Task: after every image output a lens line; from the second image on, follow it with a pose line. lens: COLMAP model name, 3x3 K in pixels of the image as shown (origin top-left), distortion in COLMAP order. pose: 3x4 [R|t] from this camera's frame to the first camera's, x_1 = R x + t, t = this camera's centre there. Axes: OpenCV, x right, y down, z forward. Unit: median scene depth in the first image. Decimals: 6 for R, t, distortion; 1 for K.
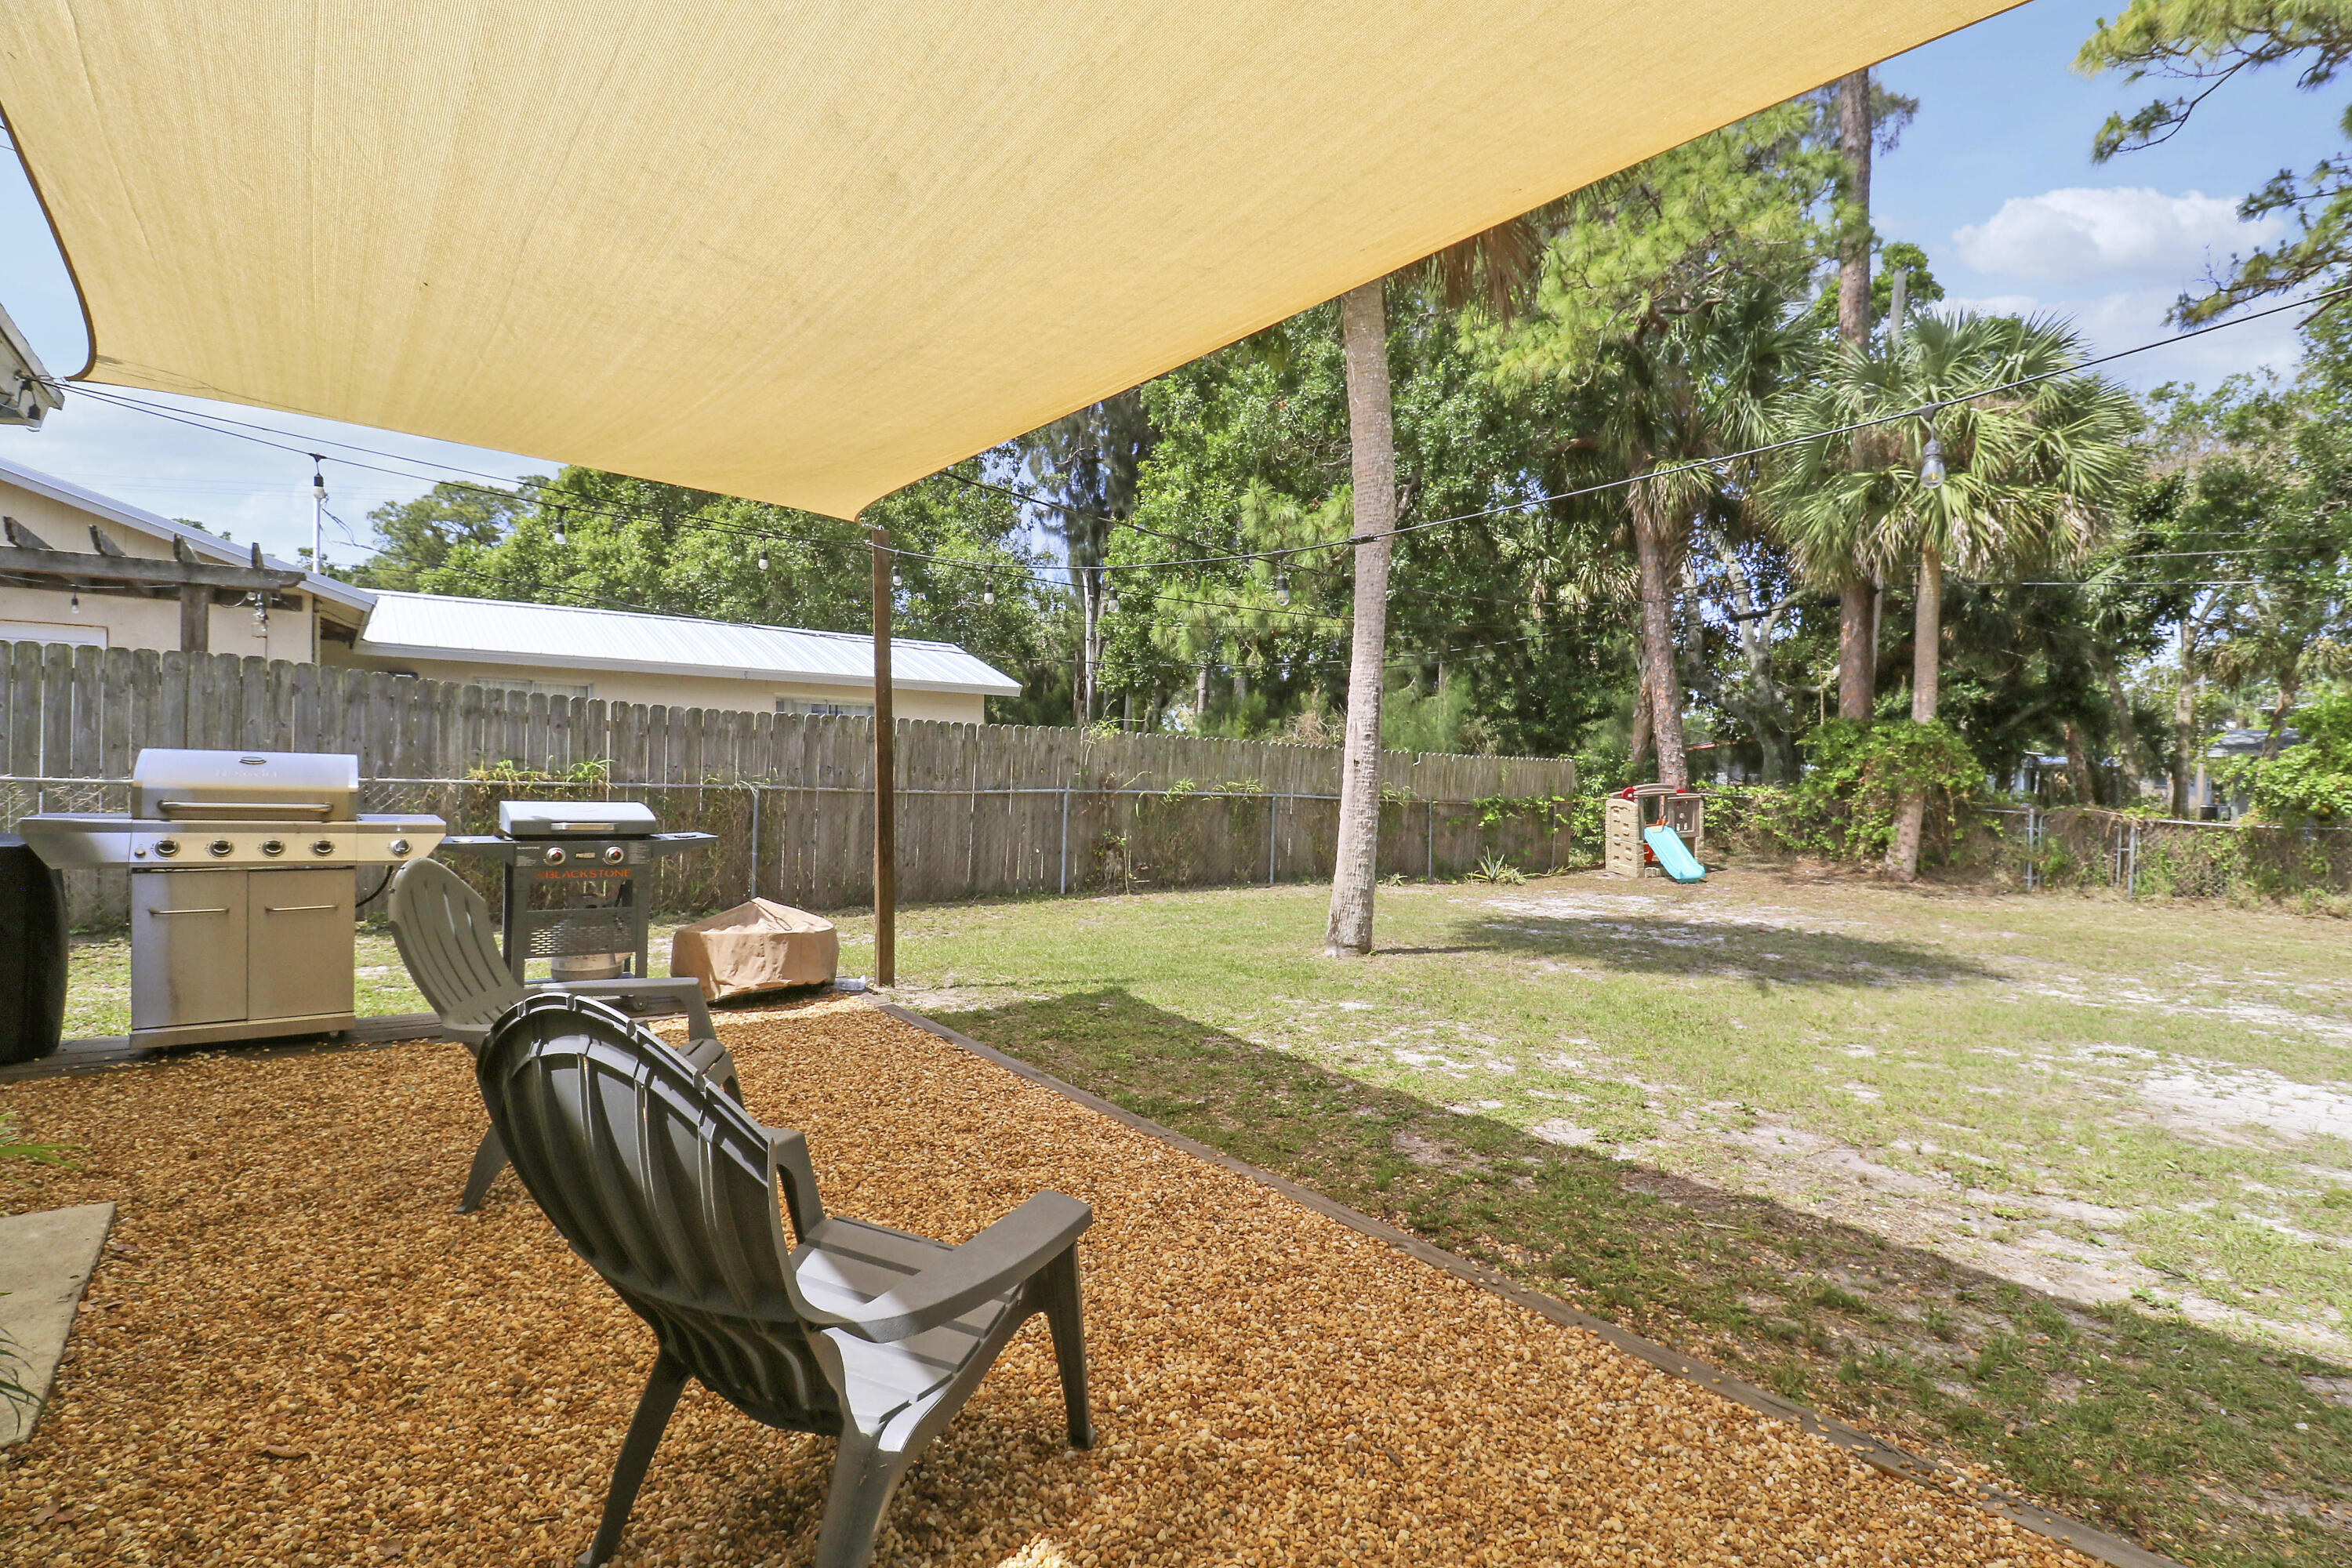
lens RADIAL K [[1100.9, 0, 1178.9], [0, 1100.9, 768.7], [0, 0, 1]] dist [-0.000667, -0.013157]
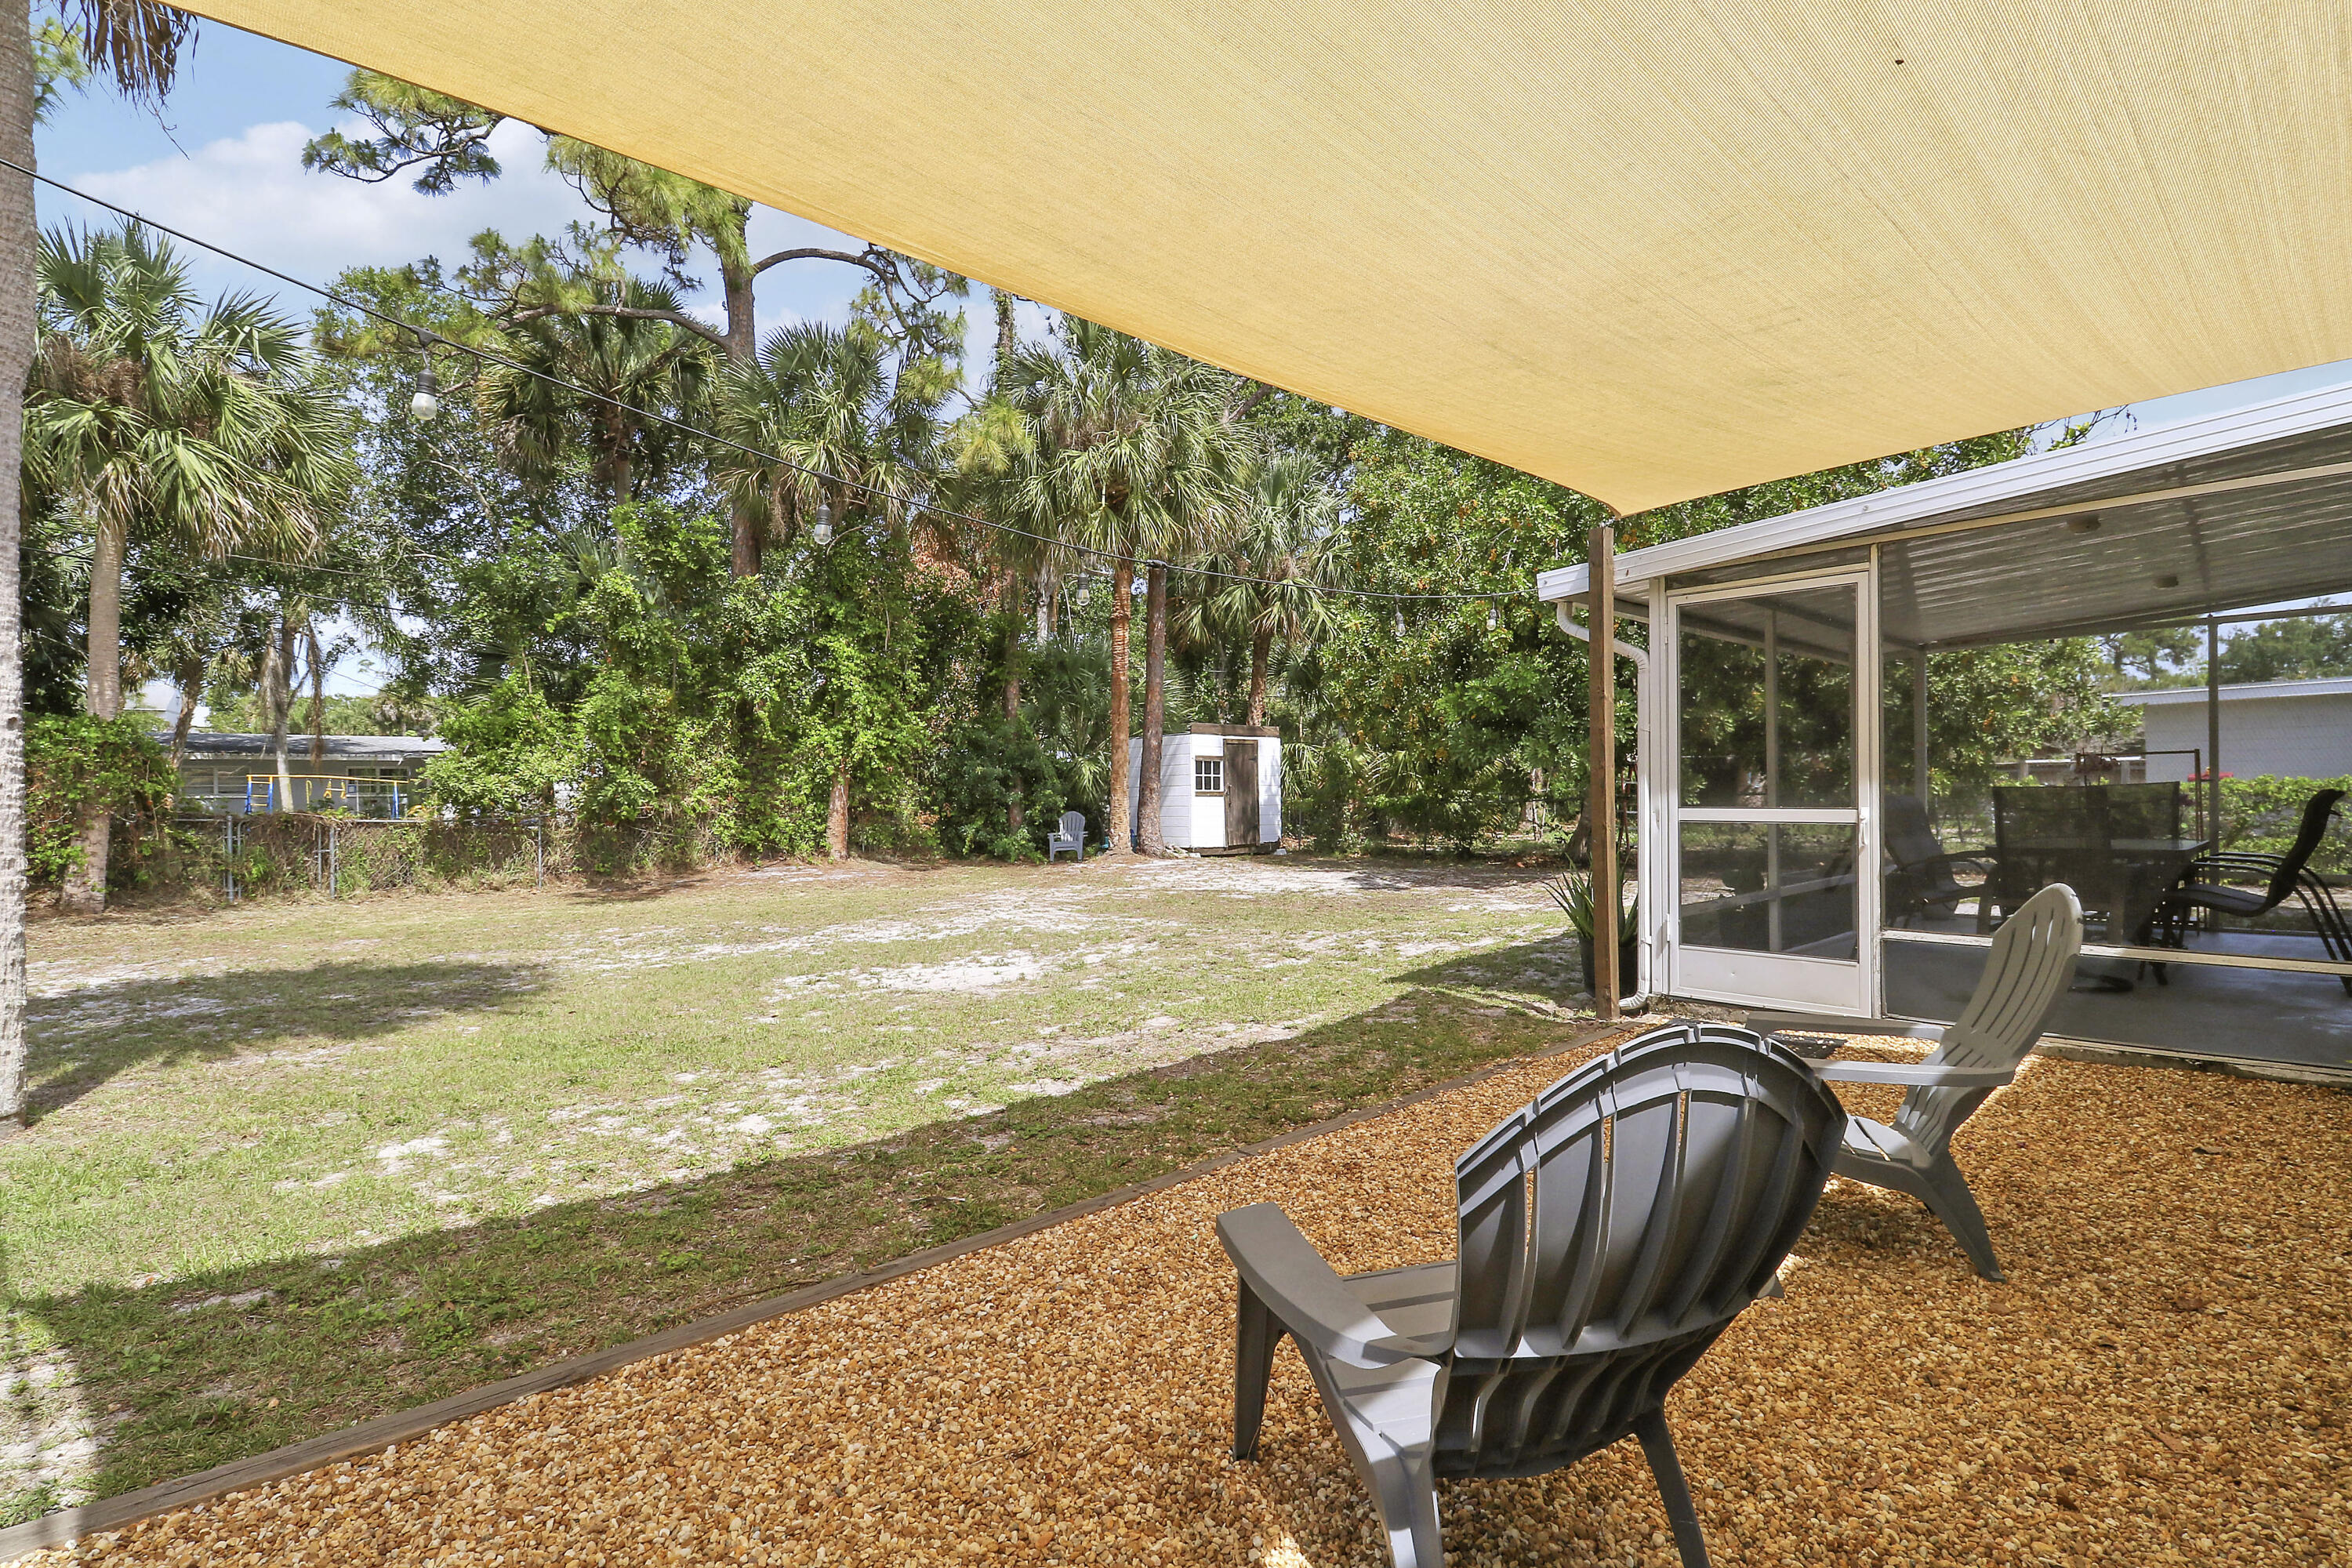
lens RADIAL K [[1136.3, 0, 1176.0], [0, 1136.3, 784.0], [0, 0, 1]] dist [-0.000718, -0.014172]
pose [[-0.090066, -0.018098, 0.995771, -0.285578], [0.005784, 0.999809, 0.018695, -0.004155], [-0.995919, 0.007443, -0.089944, 0.324172]]
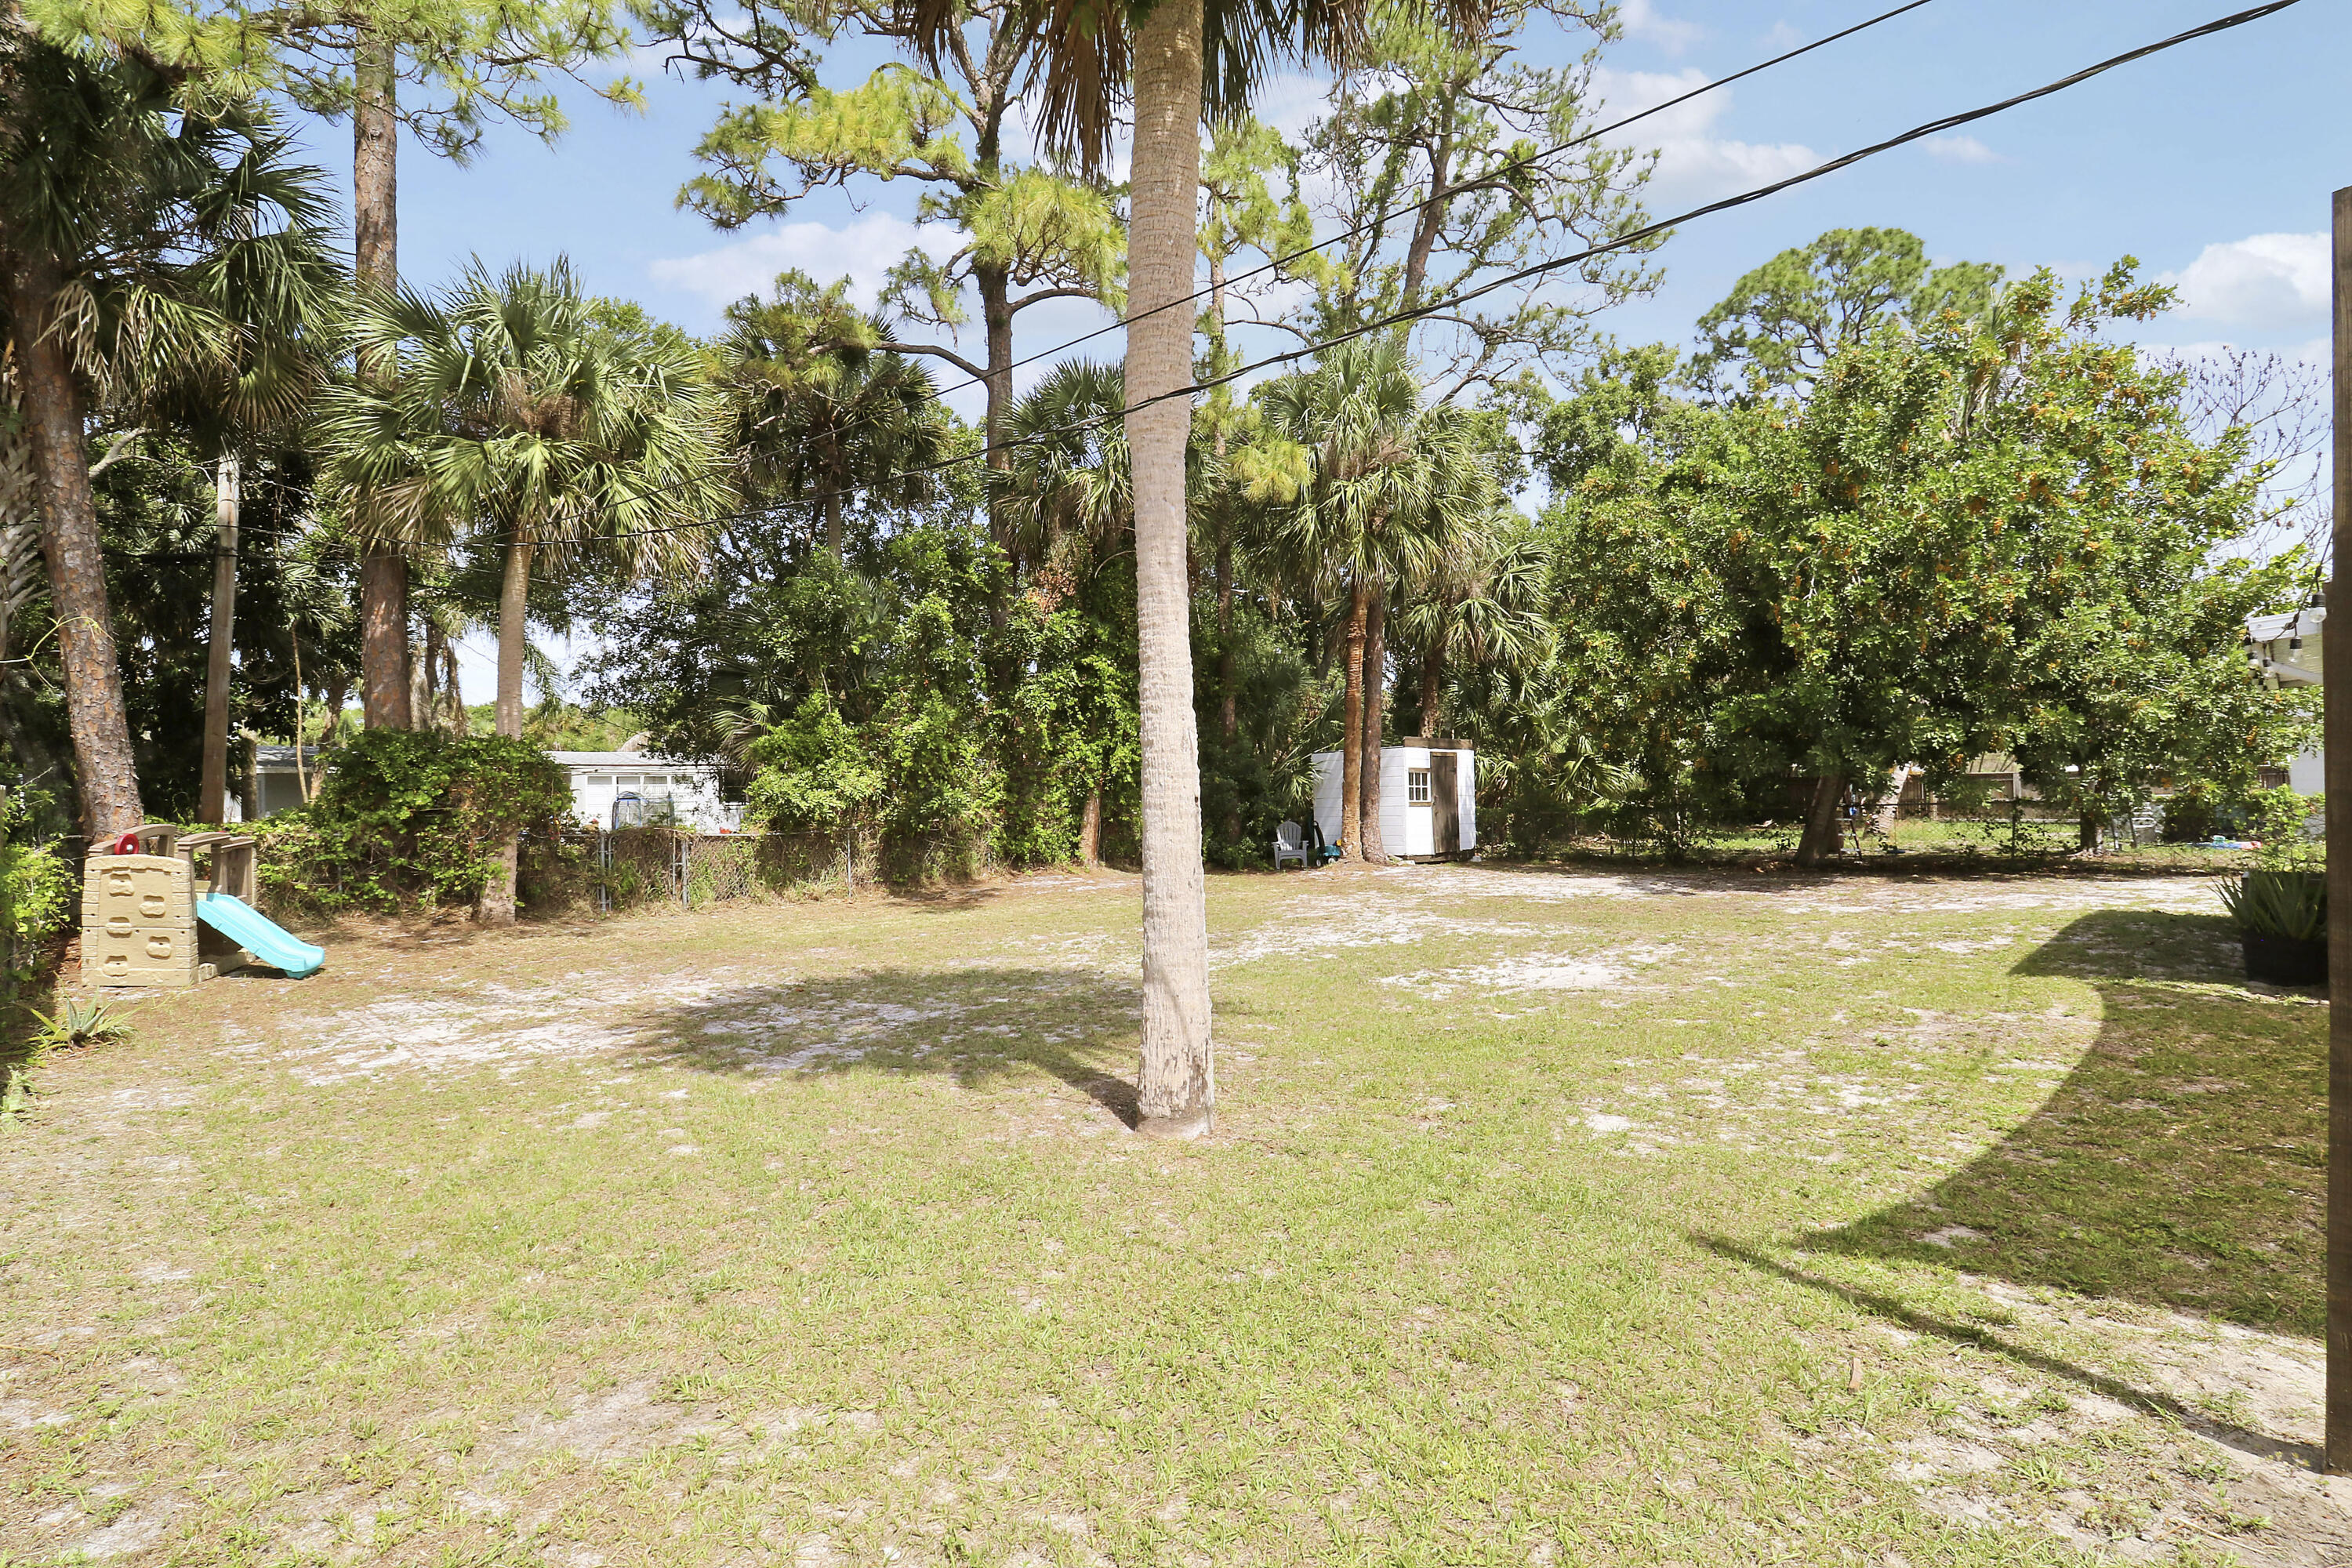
lens RADIAL K [[1112.7, 0, 1188.7], [0, 1112.7, 783.2], [0, 0, 1]] dist [0.002248, -0.010927]
pose [[-0.112431, -0.009948, 0.993610, -0.294967], [0.010068, 0.999887, 0.011151, -0.013082], [-0.993609, 0.011258, -0.112318, 0.677622]]
